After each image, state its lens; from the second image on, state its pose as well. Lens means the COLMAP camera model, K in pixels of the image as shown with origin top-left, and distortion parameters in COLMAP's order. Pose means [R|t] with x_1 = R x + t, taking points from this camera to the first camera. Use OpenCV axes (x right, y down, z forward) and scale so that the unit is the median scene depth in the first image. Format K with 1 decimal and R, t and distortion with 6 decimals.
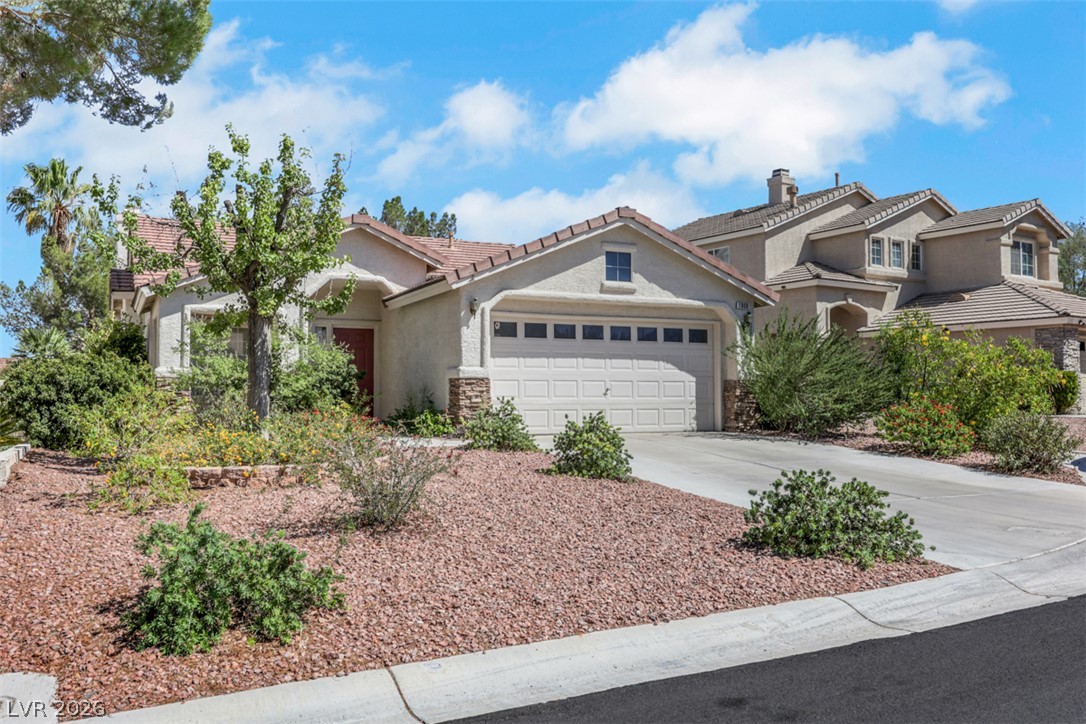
lens RADIAL K [[921.4, 0, 537.2], [0, 921.4, 365.2], [0, 0, 1]] dist [-0.006385, -0.002338]
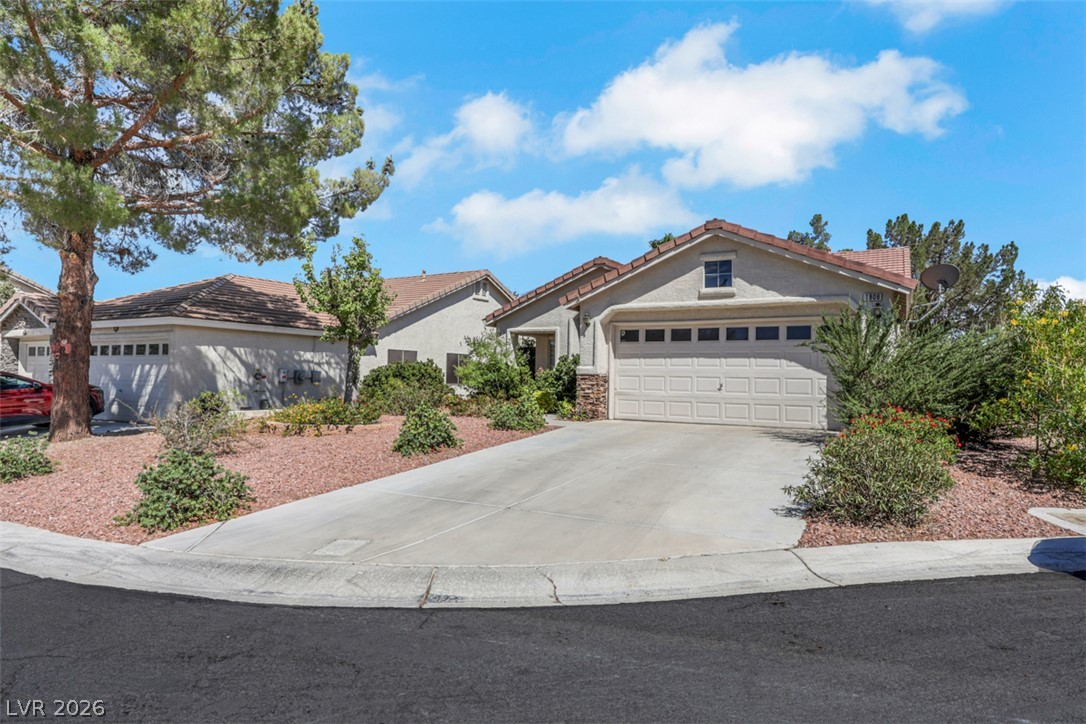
lens RADIAL K [[636.2, 0, 539.5], [0, 636.2, 365.3], [0, 0, 1]] dist [0.006882, 0.000509]
pose [[0.567861, -0.003707, -0.823116, 0.589282], [0.011524, 0.999928, 0.003448, -0.003021], [0.823044, -0.011444, 0.567862, 0.389738]]
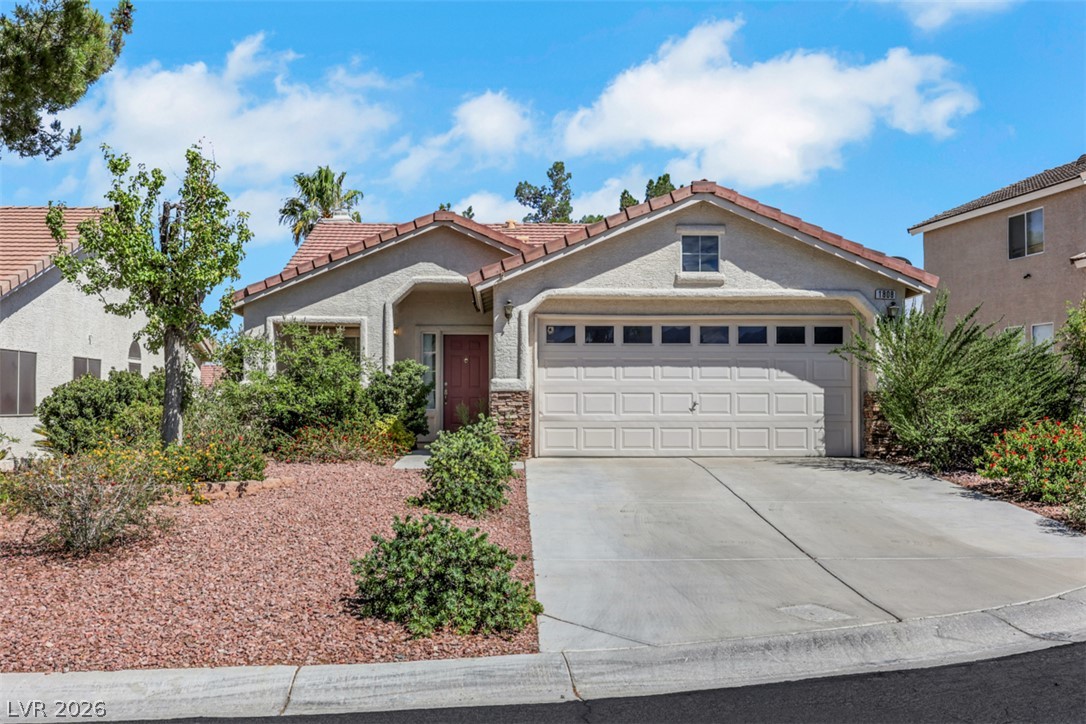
lens RADIAL K [[1072.1, 0, 525.4], [0, 1072.1, 385.4], [0, 0, 1]] dist [-0.000402, 0.000000]
pose [[0.910868, -0.004602, -0.412673, 0.336883], [0.011897, 0.999815, 0.015112, -0.006377], [0.412527, -0.018674, 0.910754, 0.068267]]
